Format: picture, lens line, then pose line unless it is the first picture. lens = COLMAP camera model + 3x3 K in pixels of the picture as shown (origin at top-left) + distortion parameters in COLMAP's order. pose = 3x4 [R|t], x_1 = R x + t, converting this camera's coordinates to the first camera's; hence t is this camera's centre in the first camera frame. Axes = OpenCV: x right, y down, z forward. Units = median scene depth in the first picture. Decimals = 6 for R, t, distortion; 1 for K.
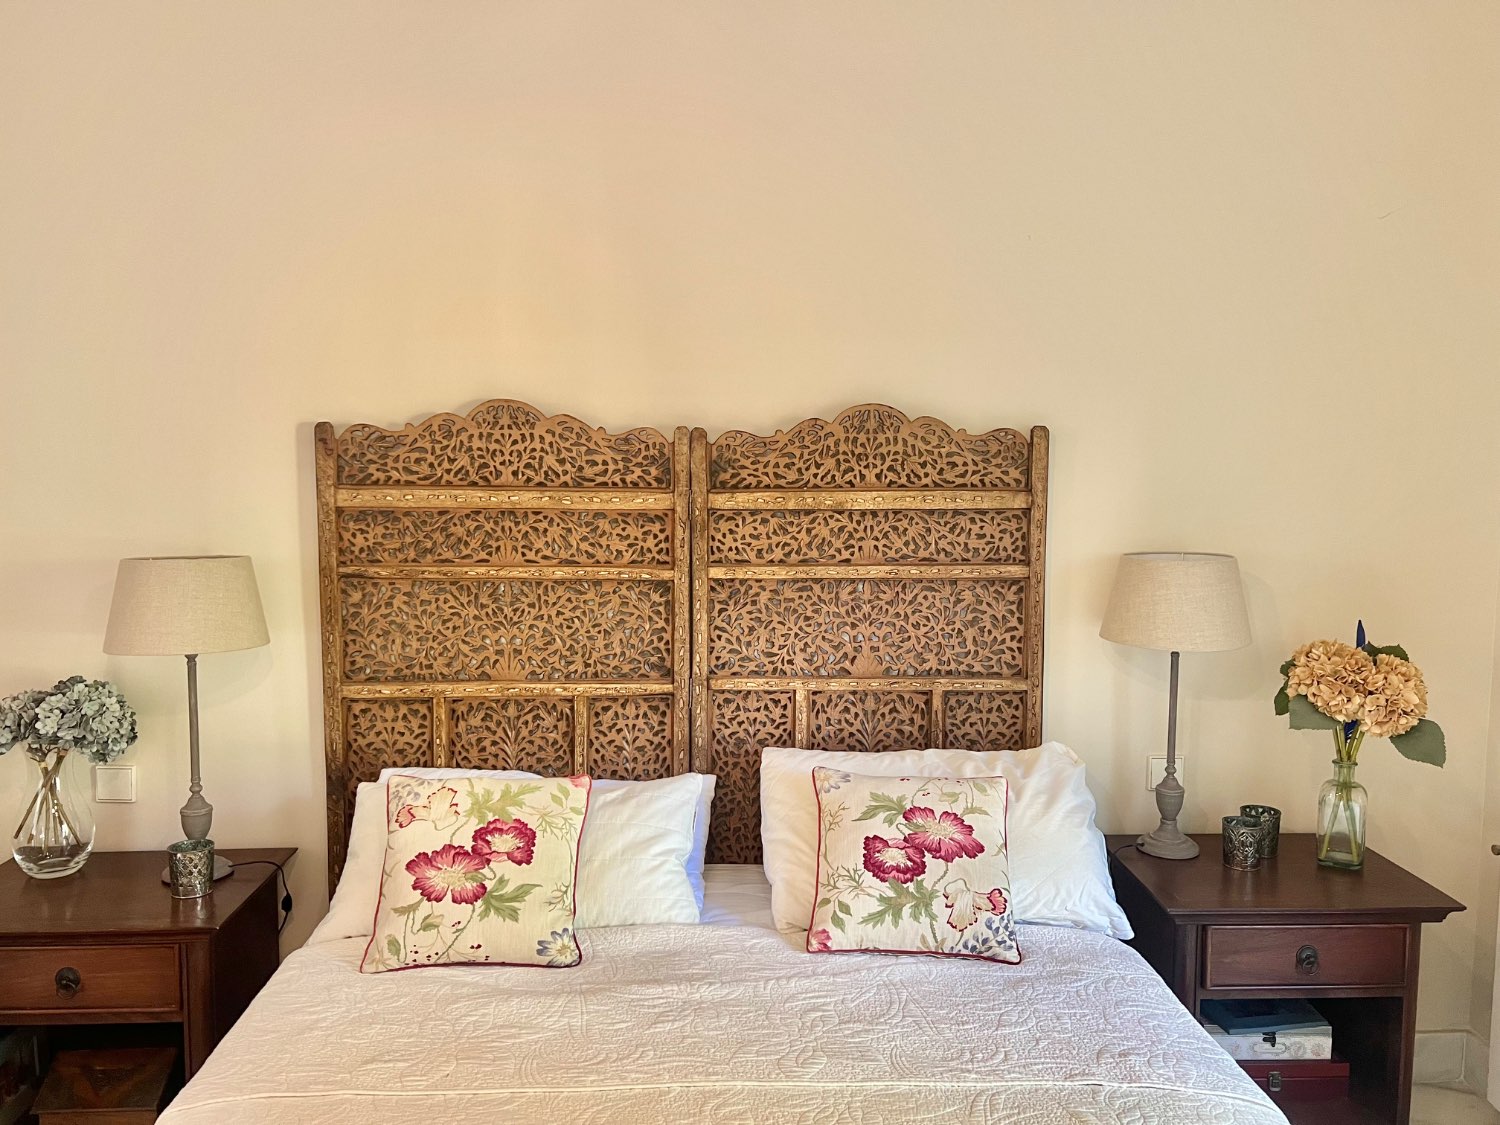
lens RADIAL K [[1122.5, 0, 750.5], [0, 1122.5, 561.0], [0, 0, 1]] dist [0.058541, -0.073881]
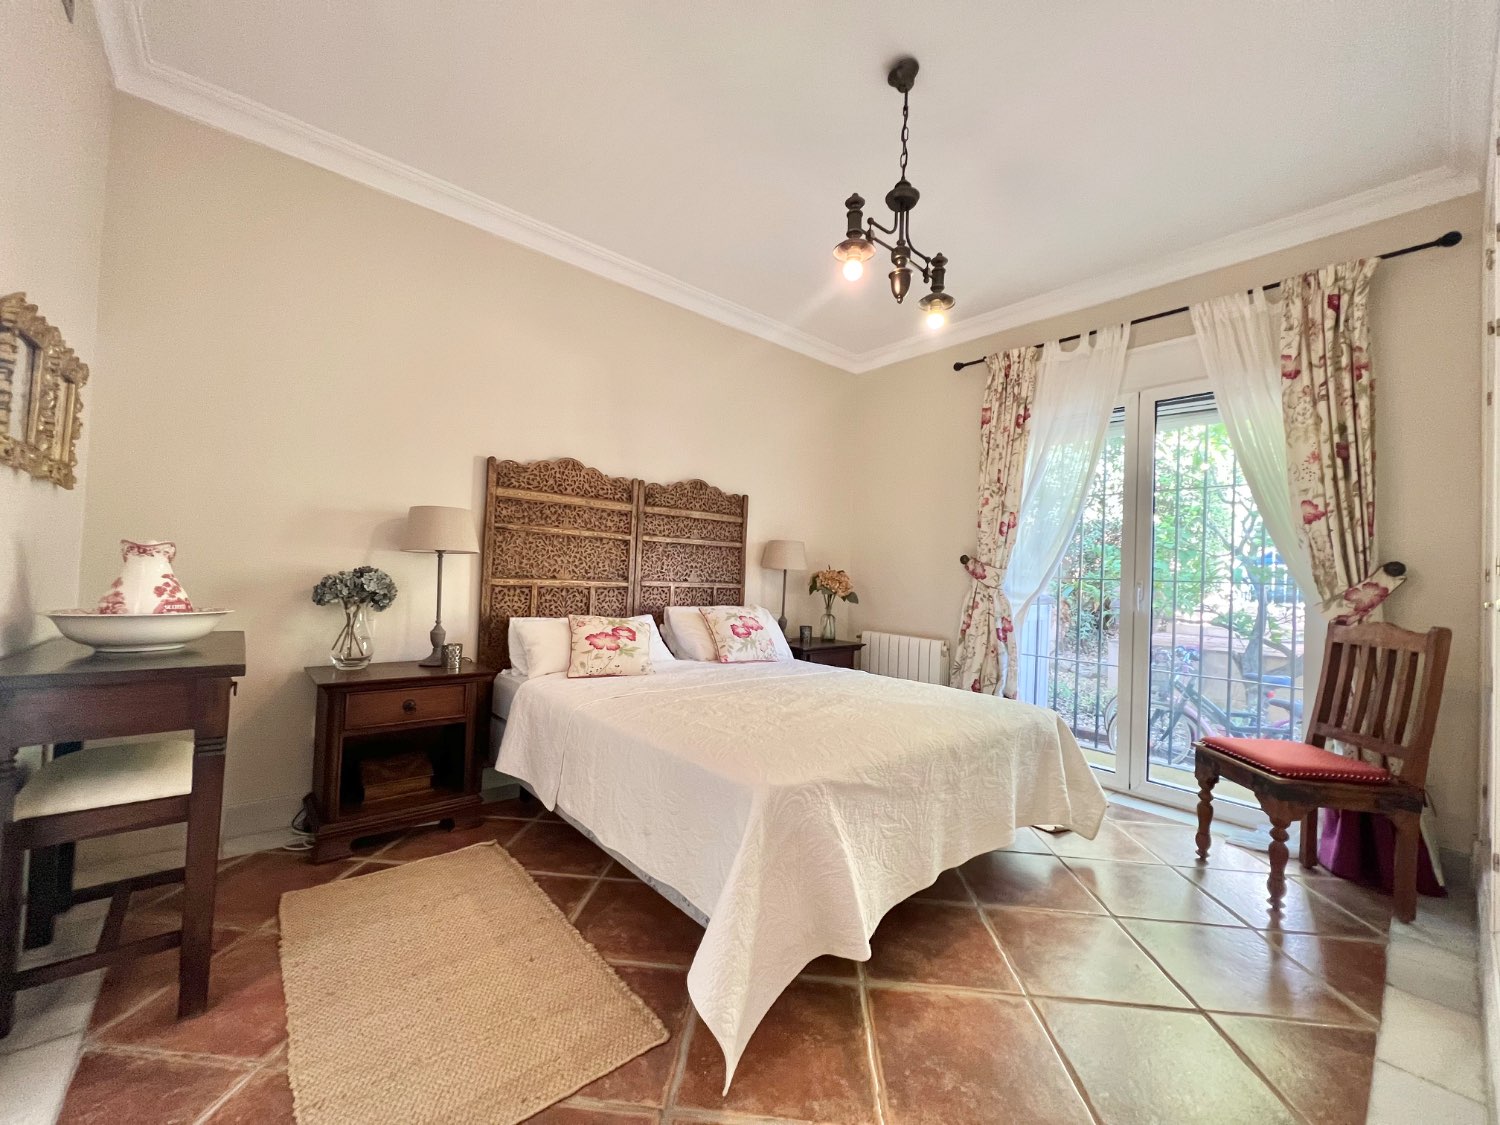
lens RADIAL K [[596.7, 0, 754.1], [0, 596.7, 560.9], [0, 0, 1]] dist [-0.003471, 0.000738]
pose [[0.790663, 0.038379, 0.611047, -0.654141], [0.019303, 0.995975, -0.087533, 0.183414], [-0.611947, 0.081004, 0.786740, -0.193290]]
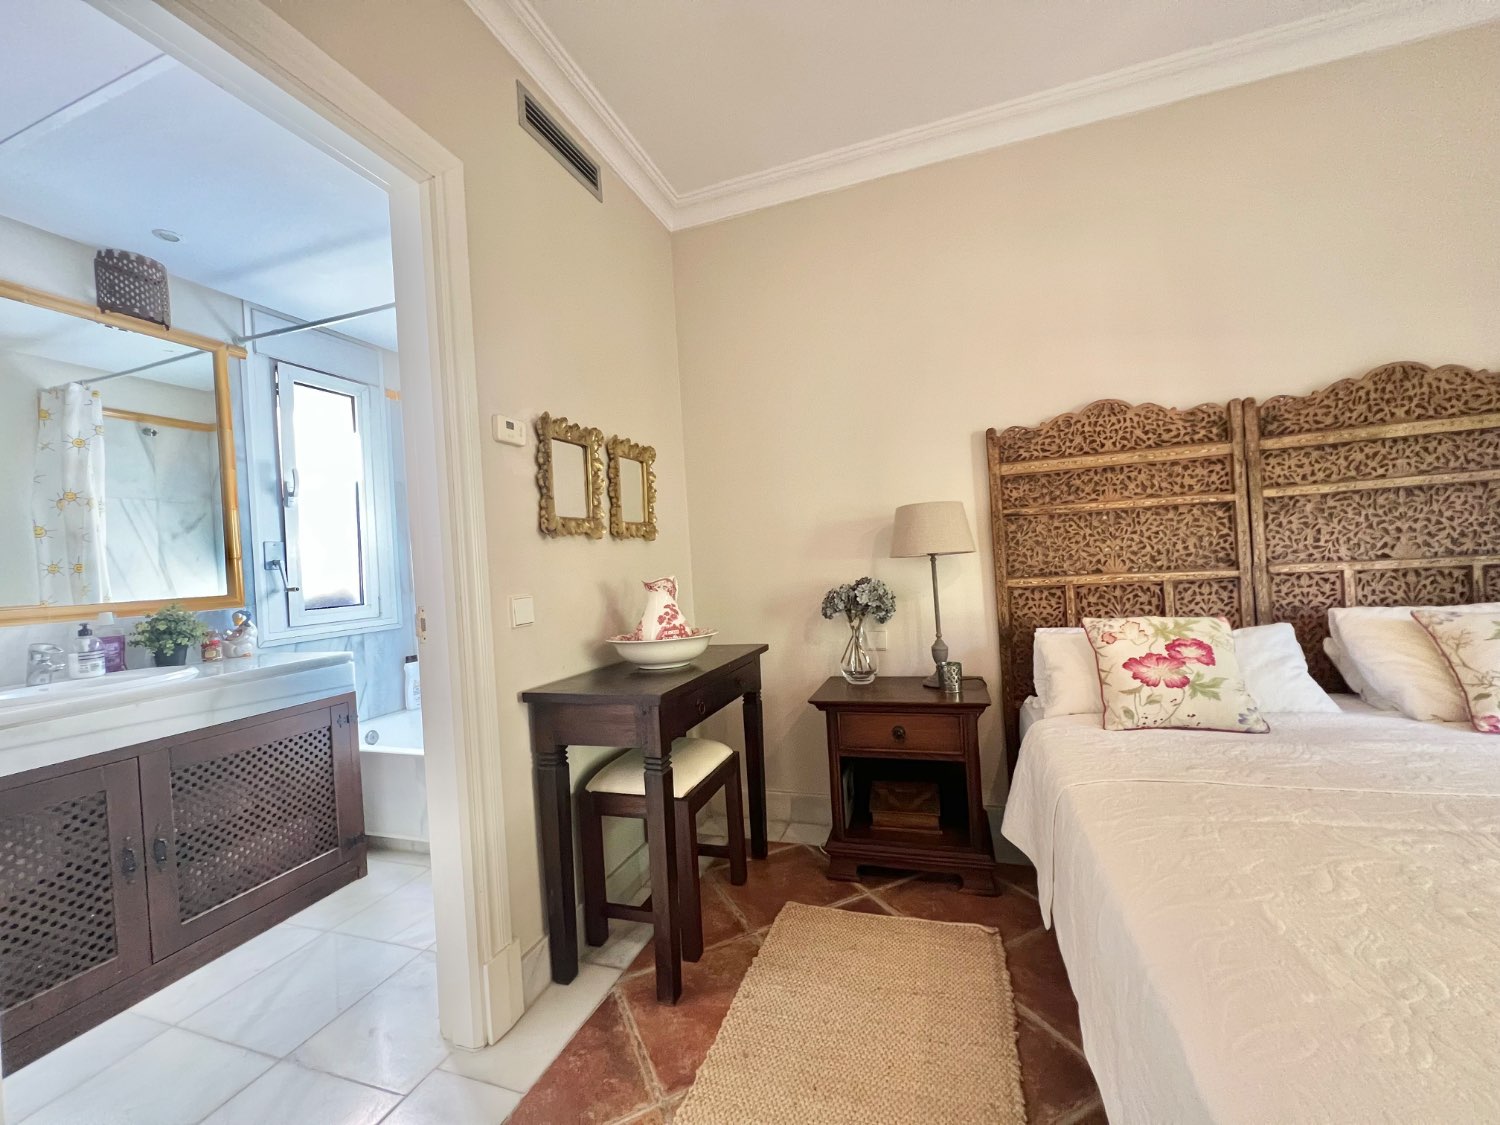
lens RADIAL K [[596.7, 0, 749.1], [0, 596.7, 562.1], [0, 0, 1]] dist [-0.003471, 0.000738]
pose [[0.924312, -0.064120, -0.376213, -0.378132], [0.035378, 0.995936, -0.082823, 0.143119], [0.379995, 0.063244, 0.922824, 0.018013]]
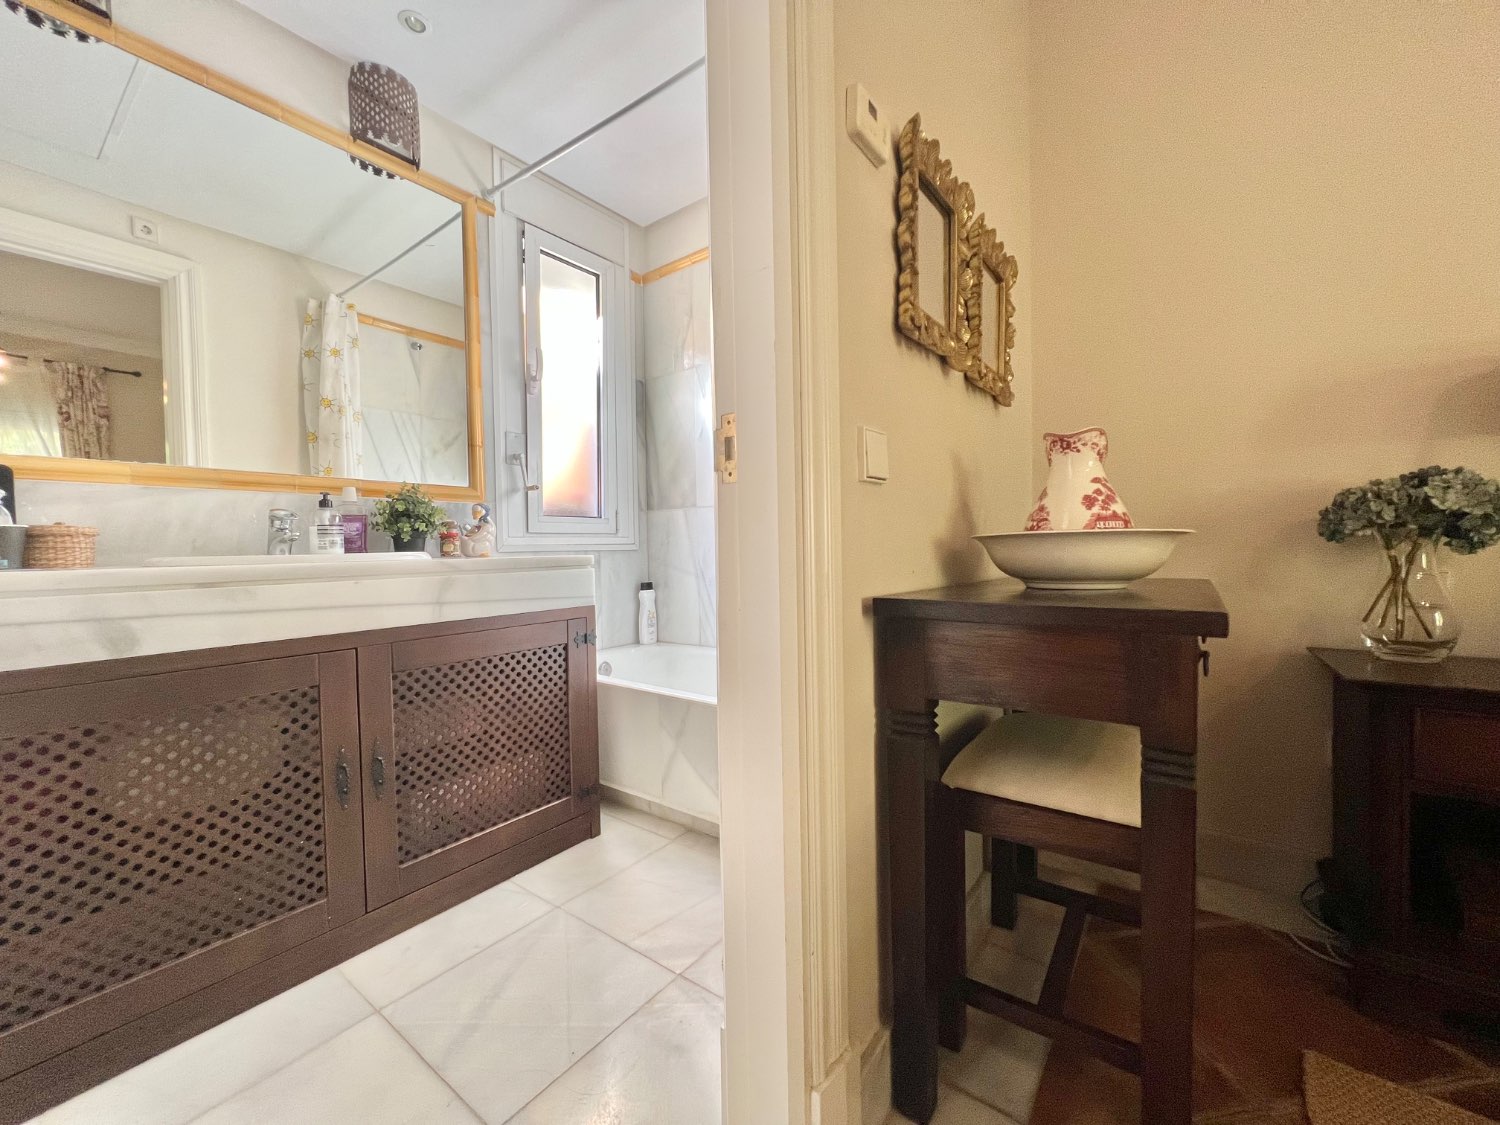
lens RADIAL K [[596.7, 0, 747.2], [0, 596.7, 562.2], [0, 0, 1]] dist [-0.003471, 0.000738]
pose [[0.766375, -0.005255, -0.642373, -0.679255], [-0.034176, 0.998217, -0.048939, 0.218965], [0.641484, 0.059459, 0.764828, 0.202146]]
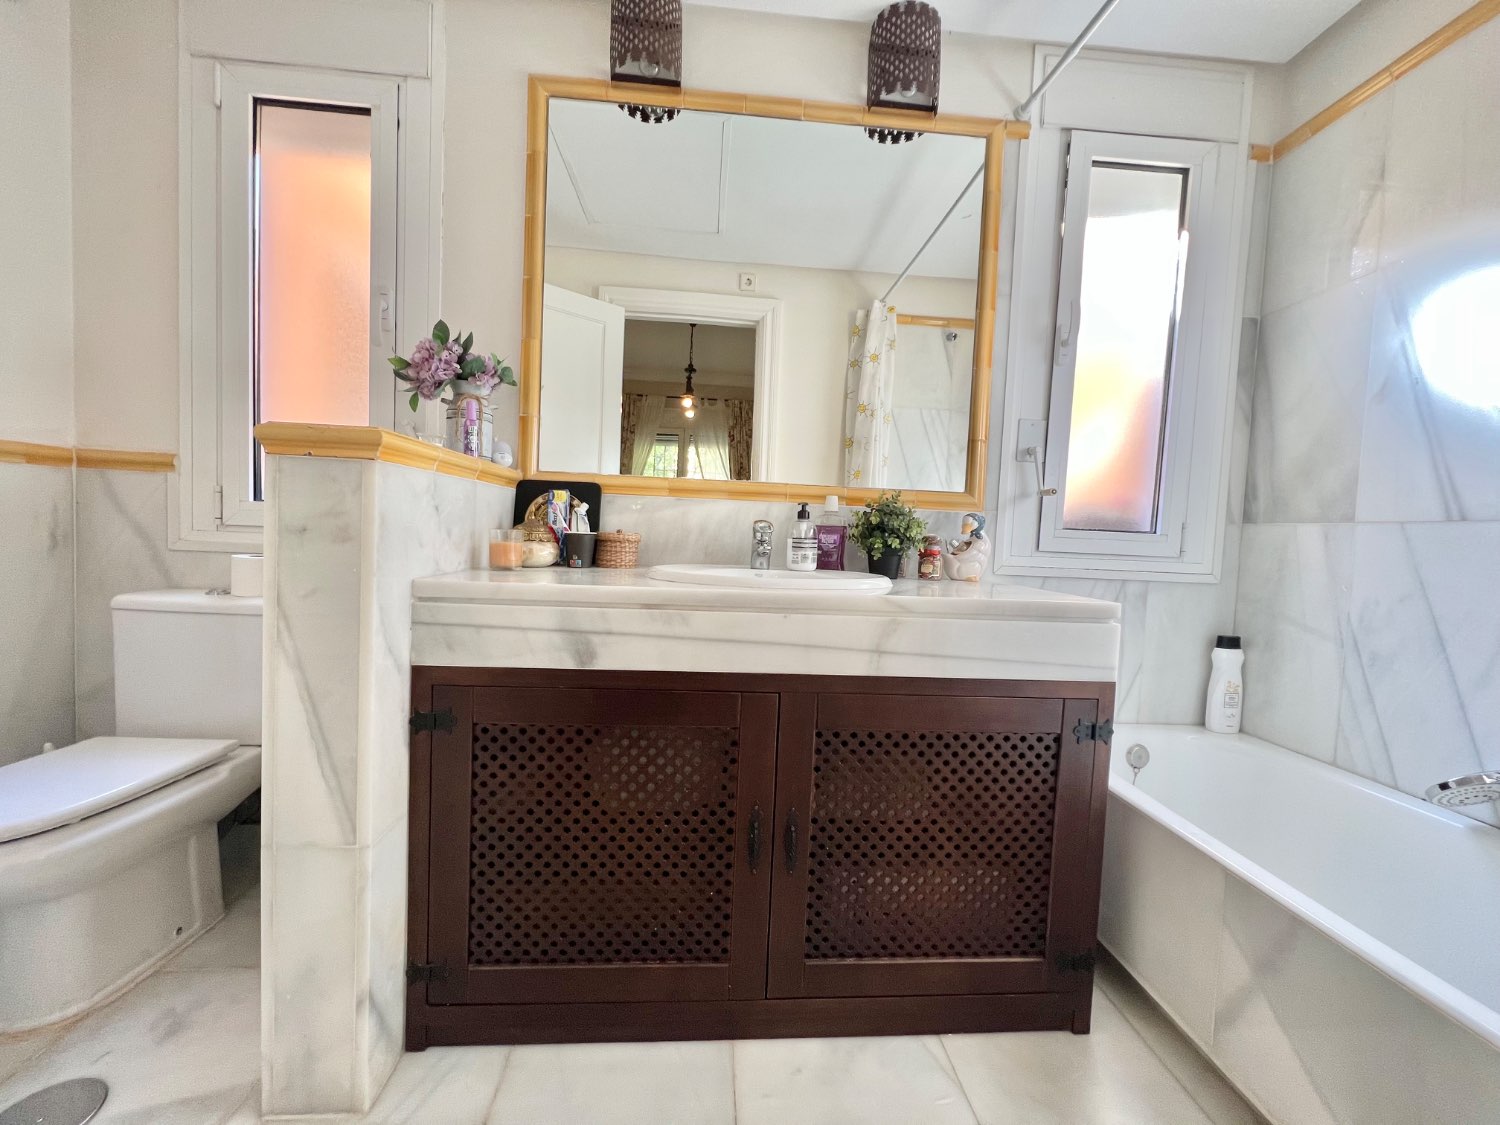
lens RADIAL K [[598.5, 0, 750.5], [0, 598.5, 560.9], [0, 0, 1]] dist [-0.004458, 0.000721]
pose [[0.013637, 0.040754, -0.999076, -0.834040], [-0.133169, 0.990342, 0.038580, 0.170043], [0.990999, 0.132520, 0.018933, 0.339904]]
